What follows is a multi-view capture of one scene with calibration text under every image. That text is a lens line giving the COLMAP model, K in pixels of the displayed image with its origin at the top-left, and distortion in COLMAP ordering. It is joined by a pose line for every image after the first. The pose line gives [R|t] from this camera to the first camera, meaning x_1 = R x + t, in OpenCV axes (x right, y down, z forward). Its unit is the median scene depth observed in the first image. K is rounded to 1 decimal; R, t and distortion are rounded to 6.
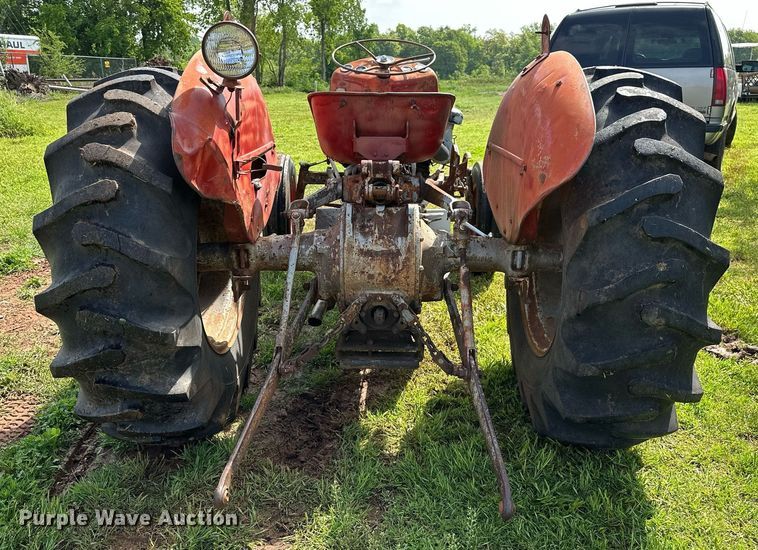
lens RADIAL K [[639.0, 0, 379.0], [0, 639.0, 275.0], [0, 0, 1]] dist [0.193651, -0.346646]
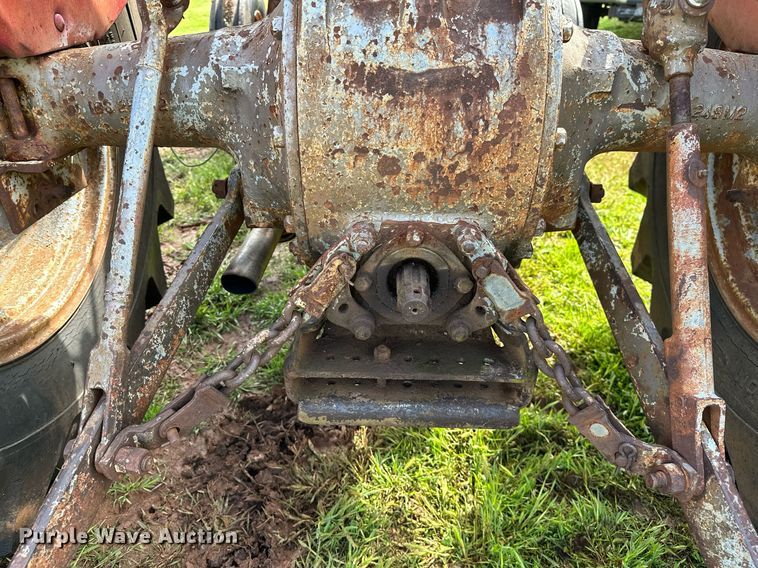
lens RADIAL K [[541.8, 0, 379.0], [0, 541.8, 291.9], [0, 0, 1]] dist [0.103178, -0.208980]
pose [[0.999965, 0.006961, 0.004646, -0.017980], [-0.007847, 0.972813, 0.231460, 0.001050], [-0.002908, -0.231489, 0.972833, 0.730926]]
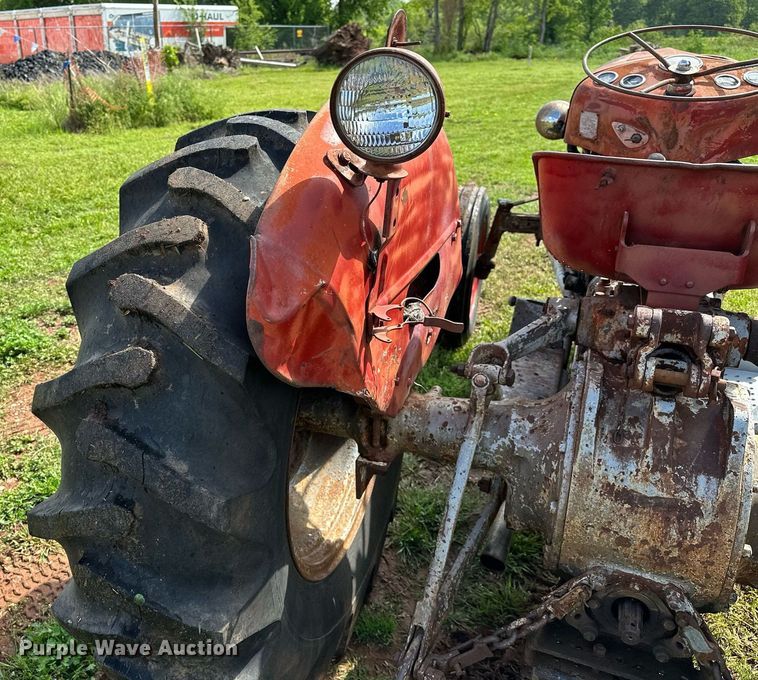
lens RADIAL K [[711.3, 0, 257.6], [0, 711.3, 305.3], [0, 0, 1]] dist [0.046030, -0.060966]
pose [[0.906472, 0.124659, -0.403447, -0.066566], [-0.100558, 0.991671, 0.080474, -0.190487], [0.410118, -0.032377, 0.911457, 0.387993]]
